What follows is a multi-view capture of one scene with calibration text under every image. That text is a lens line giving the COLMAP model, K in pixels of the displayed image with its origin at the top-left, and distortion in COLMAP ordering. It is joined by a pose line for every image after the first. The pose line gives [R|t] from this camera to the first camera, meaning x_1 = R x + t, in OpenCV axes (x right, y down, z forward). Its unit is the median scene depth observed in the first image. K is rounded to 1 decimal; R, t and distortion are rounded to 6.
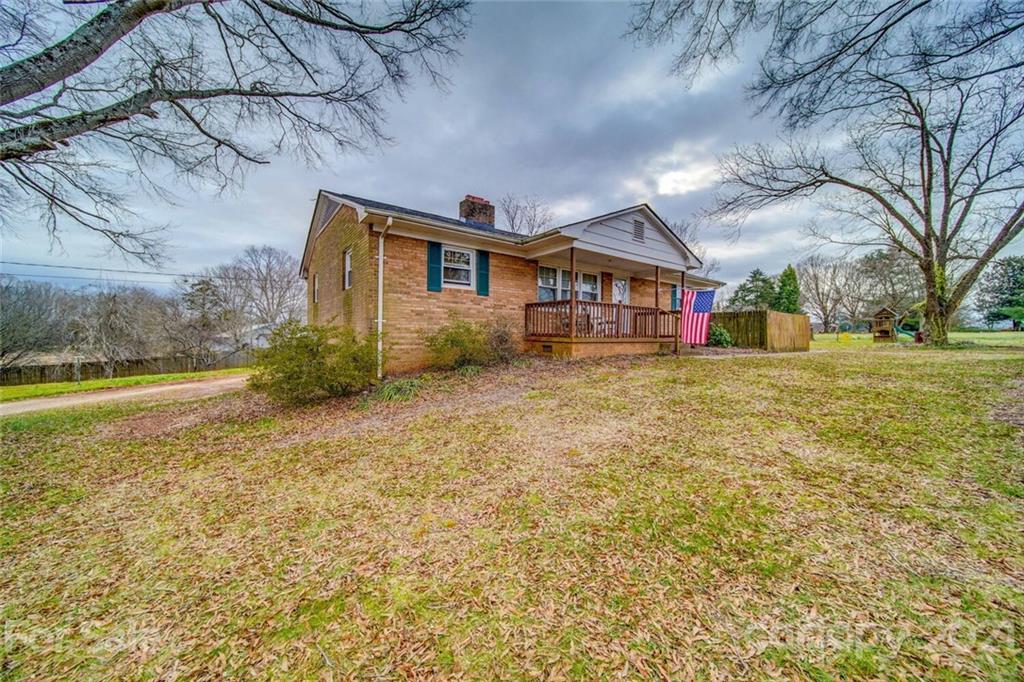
lens RADIAL K [[363.5, 0, 509.9], [0, 363.5, 341.6], [0, 0, 1]] dist [0.000971, 0.000088]
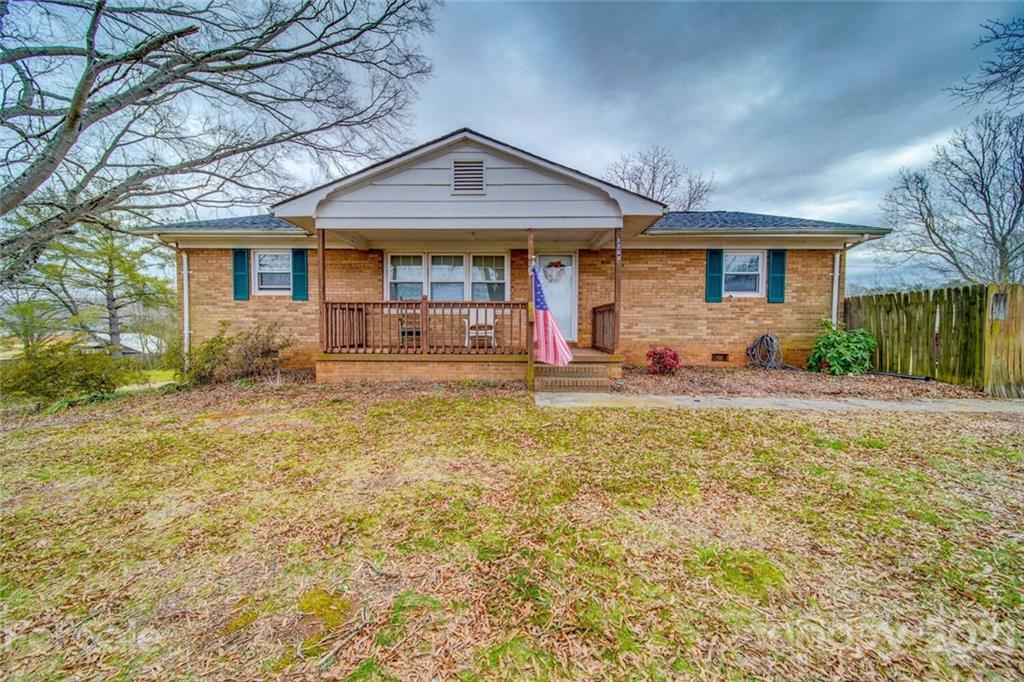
lens RADIAL K [[363.5, 0, 509.9], [0, 363.5, 341.6], [0, 0, 1]] dist [0.000971, 0.000088]
pose [[0.783676, 0.018730, -0.620887, 0.913085], [-0.007994, 0.999767, 0.020069, -0.051767], [0.621118, -0.010764, 0.783643, 0.660904]]
